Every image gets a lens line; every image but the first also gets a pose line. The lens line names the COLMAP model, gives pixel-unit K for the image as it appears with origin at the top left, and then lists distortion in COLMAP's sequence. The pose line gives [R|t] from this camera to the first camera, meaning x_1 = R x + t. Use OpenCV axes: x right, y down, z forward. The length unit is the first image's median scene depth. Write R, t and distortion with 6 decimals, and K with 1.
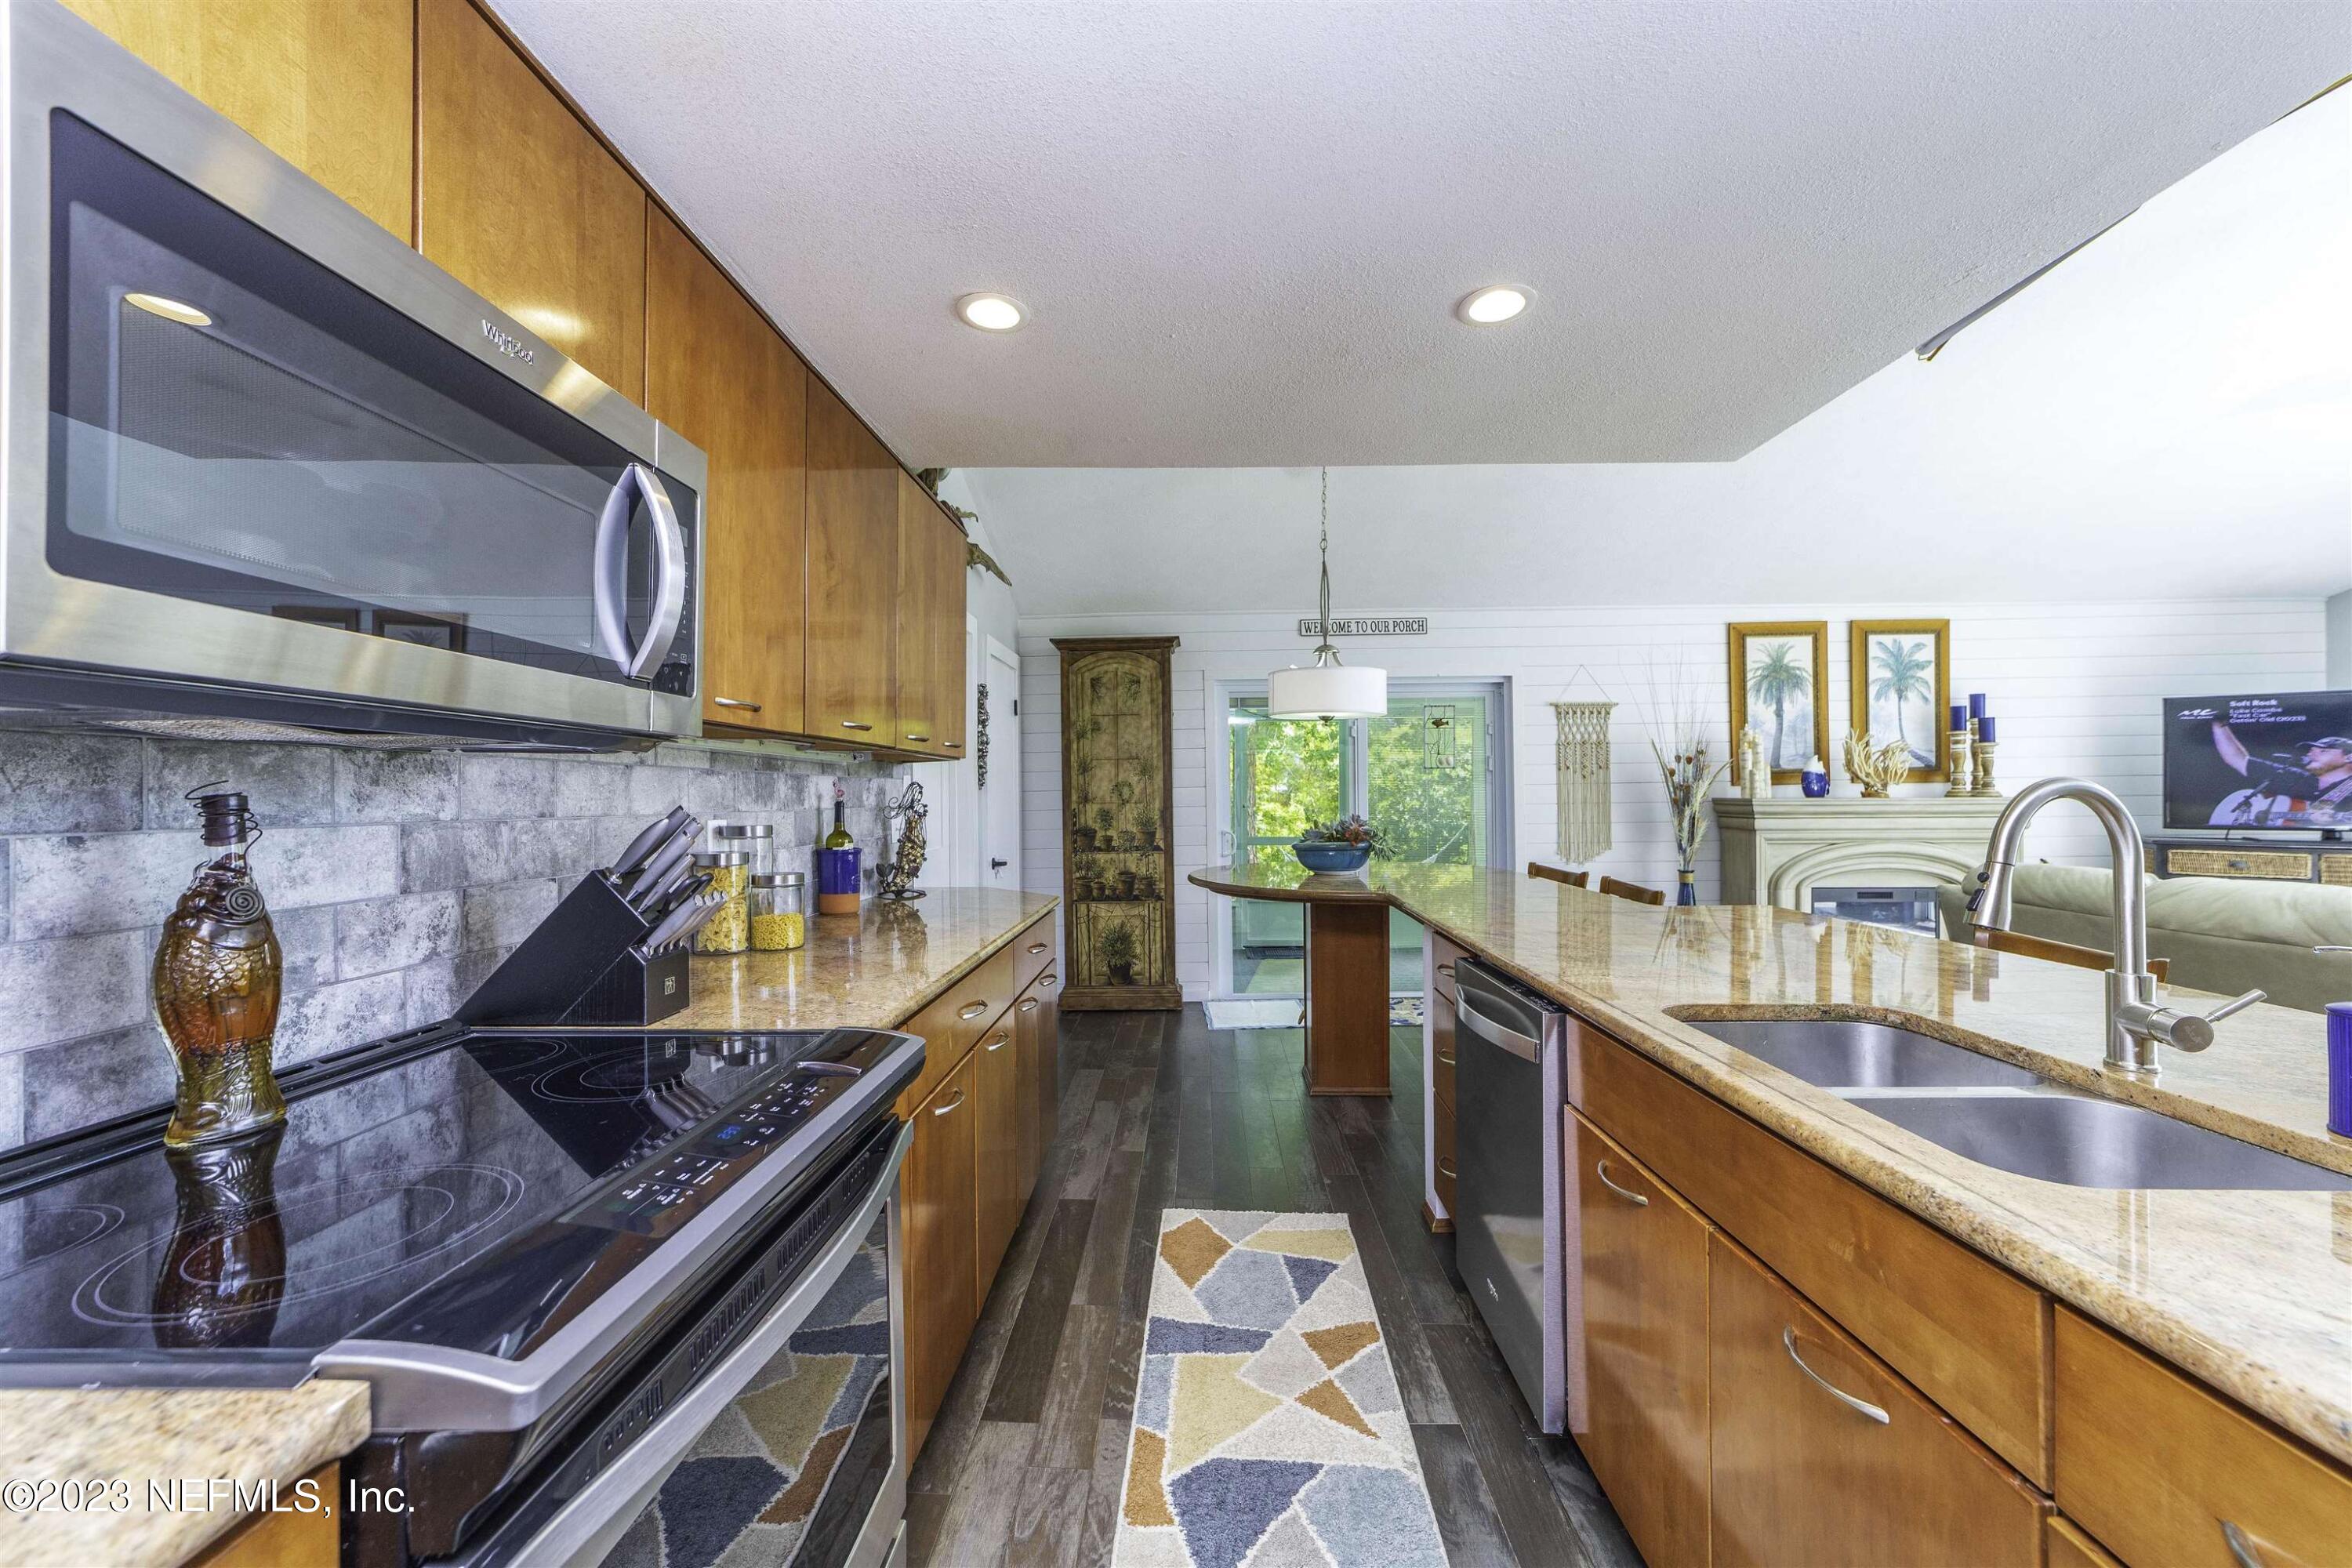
lens RADIAL K [[913.5, 0, 1170.8], [0, 913.5, 790.1], [0, 0, 1]] dist [-0.009777, 0.002392]
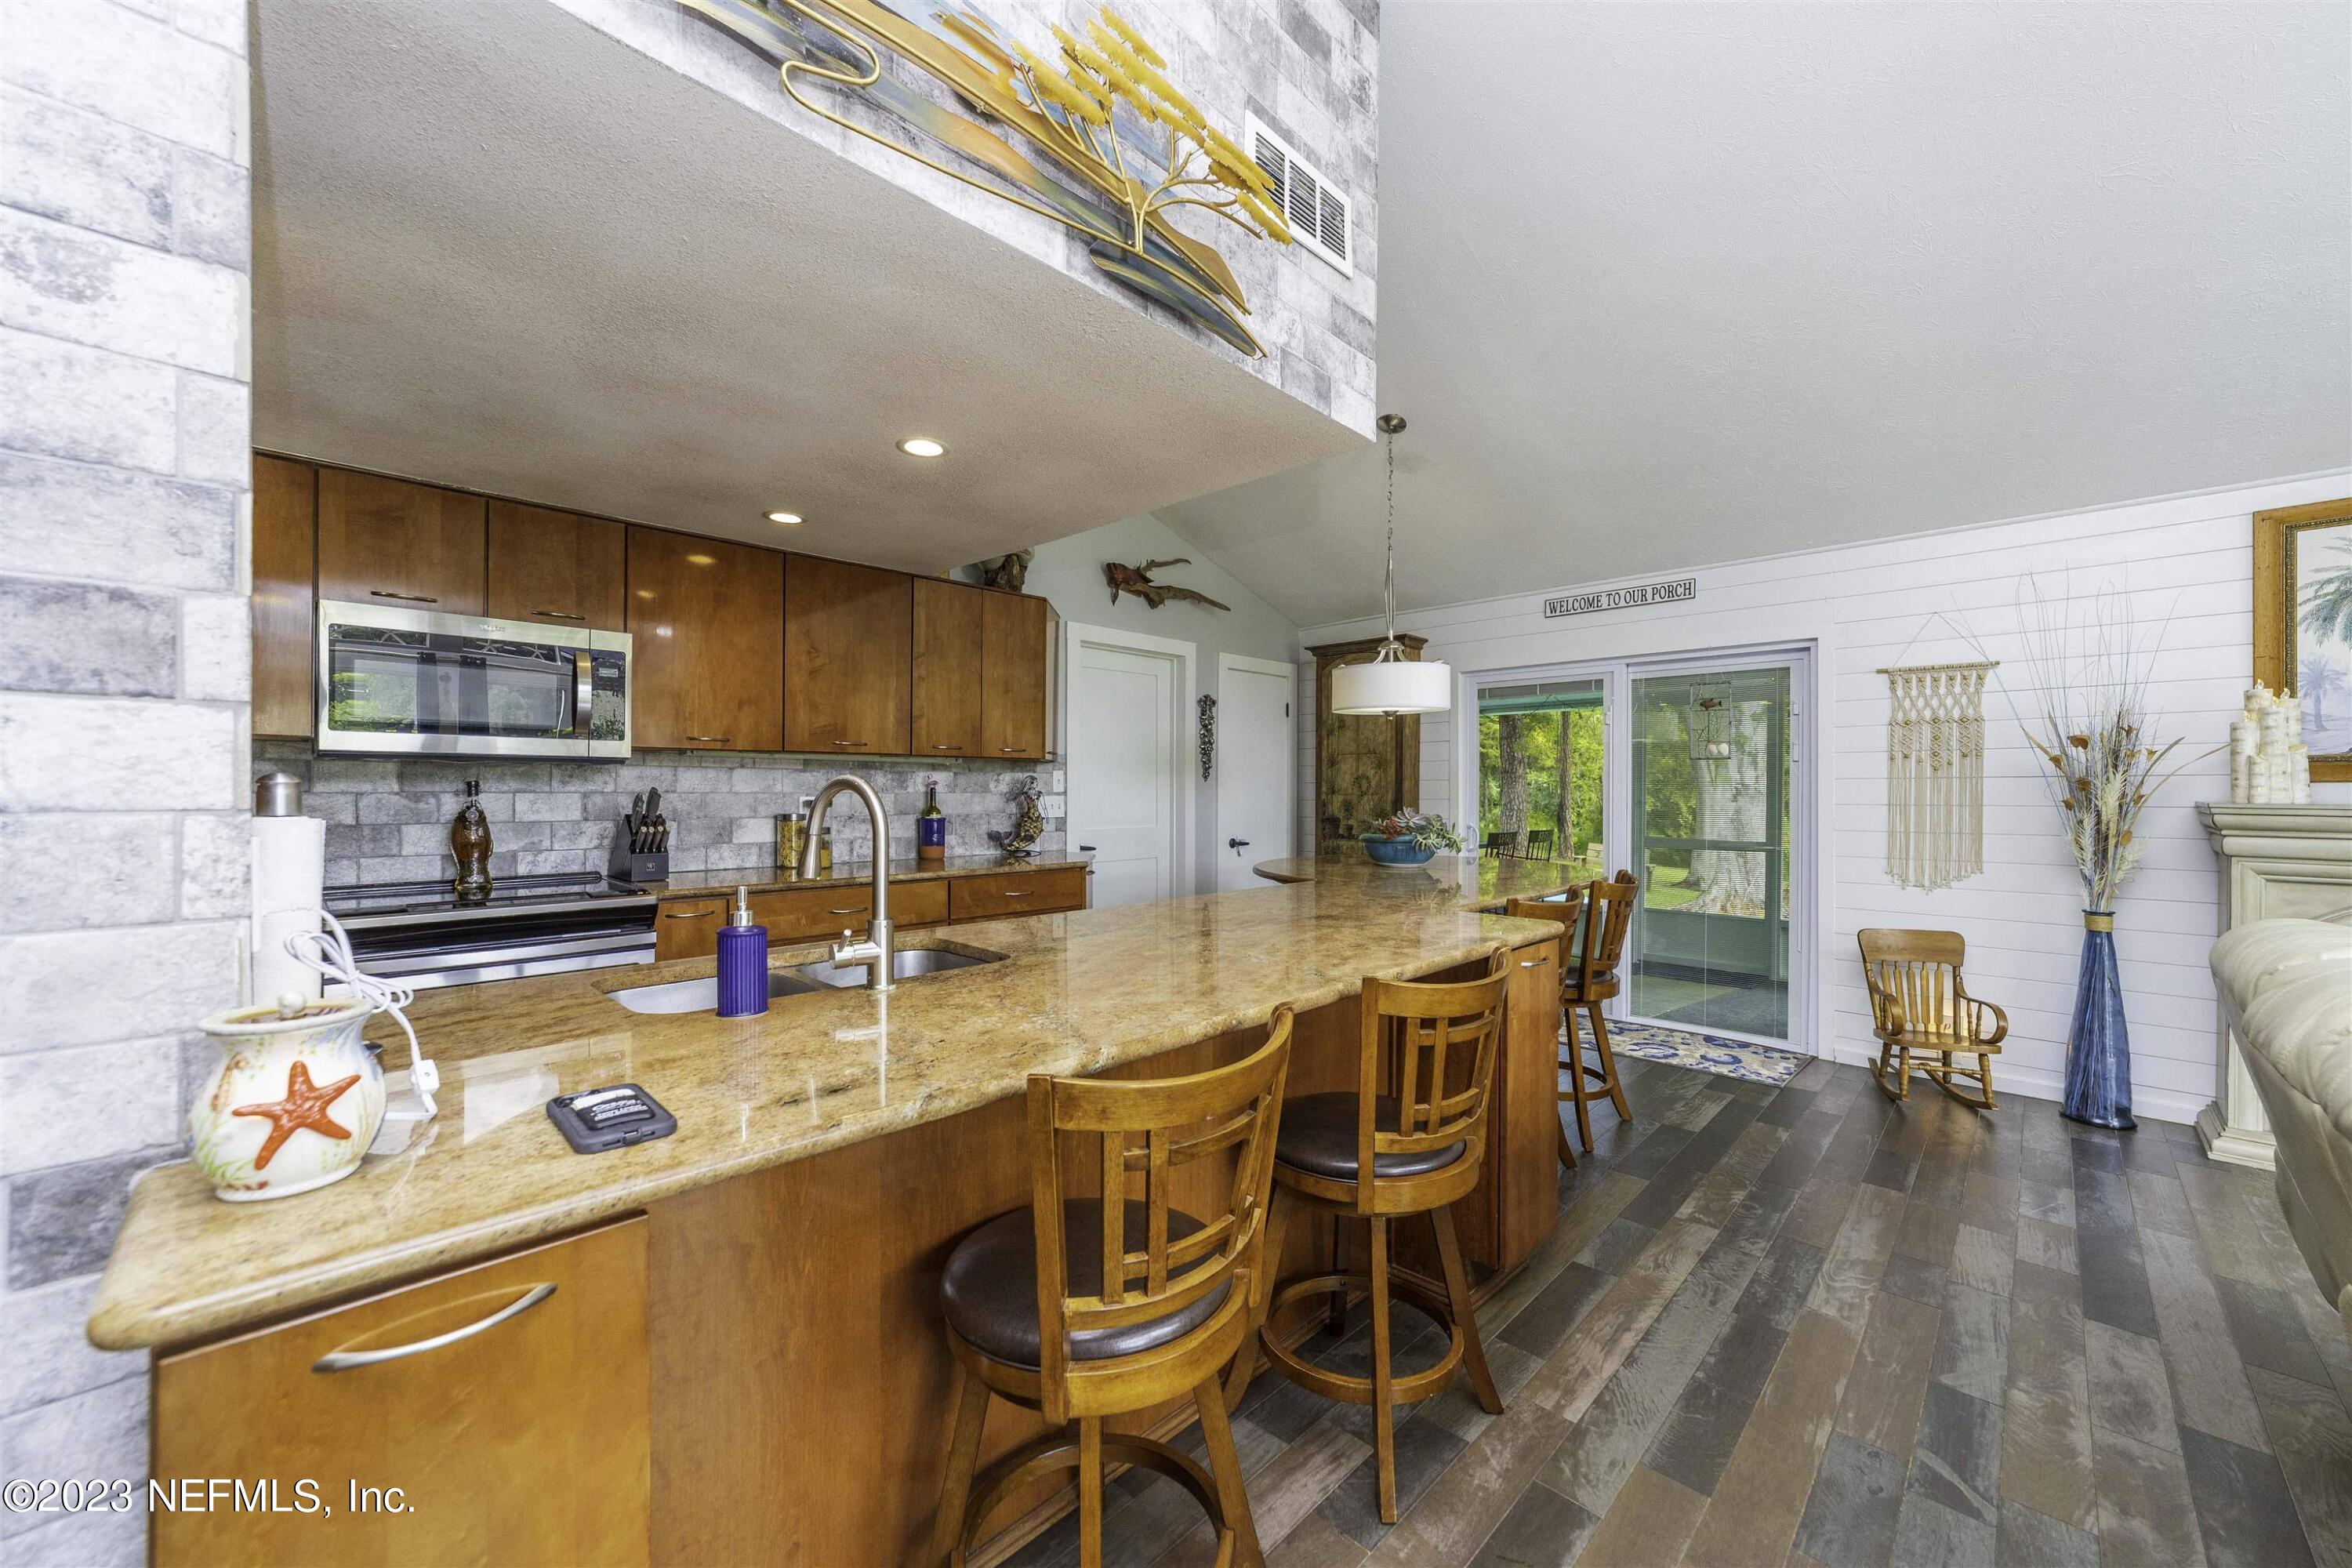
lens RADIAL K [[913.5, 0, 1170.3], [0, 913.5, 789.3], [0, 0, 1]] dist [-0.009777, 0.002392]
pose [[0.722522, 0.011980, -0.691244, 0.525778], [-0.005779, 0.999920, 0.011289, -0.002905], [0.691323, -0.004162, 0.722534, 0.070163]]
